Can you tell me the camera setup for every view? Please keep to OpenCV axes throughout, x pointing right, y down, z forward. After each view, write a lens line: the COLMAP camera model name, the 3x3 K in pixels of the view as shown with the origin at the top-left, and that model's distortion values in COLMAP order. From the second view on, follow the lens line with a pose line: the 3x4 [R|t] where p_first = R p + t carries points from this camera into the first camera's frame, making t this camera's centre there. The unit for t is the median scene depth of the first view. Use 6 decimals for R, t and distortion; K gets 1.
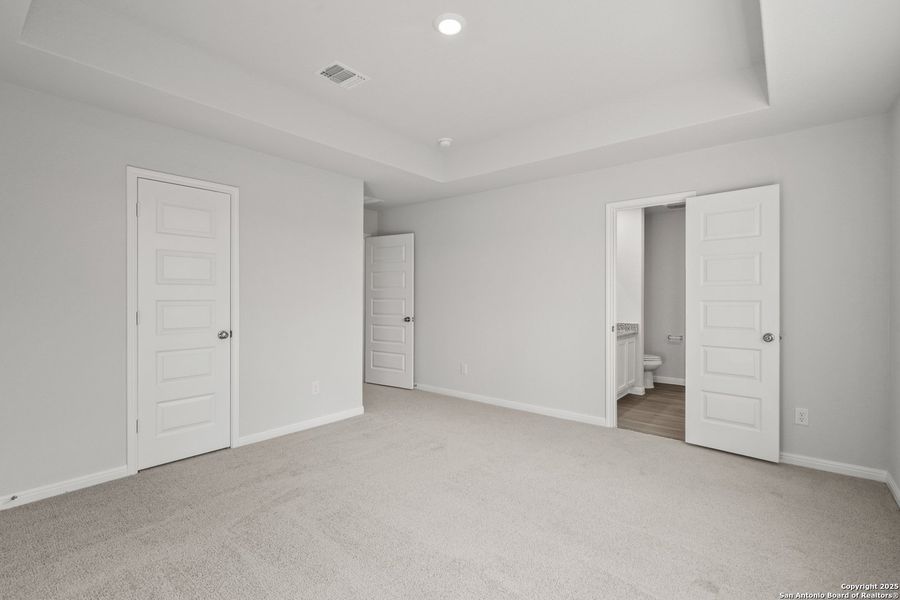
lens RADIAL K [[414.1, 0, 445.0], [0, 414.1, 303.5], [0, 0, 1]] dist [-0.001539, -0.000082]
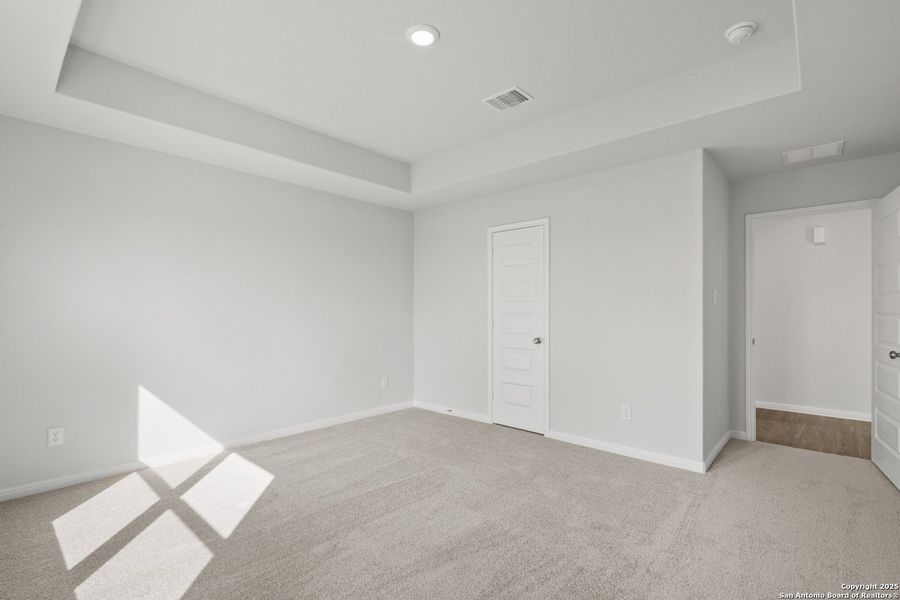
lens RADIAL K [[414.1, 0, 445.0], [0, 414.1, 303.5], [0, 0, 1]] dist [-0.001539, -0.000082]
pose [[-0.030423, -0.008135, -0.999504, 0.708703], [-0.010653, 0.999913, -0.007814, -0.022668], [0.999480, 0.010410, -0.030507, 0.760601]]
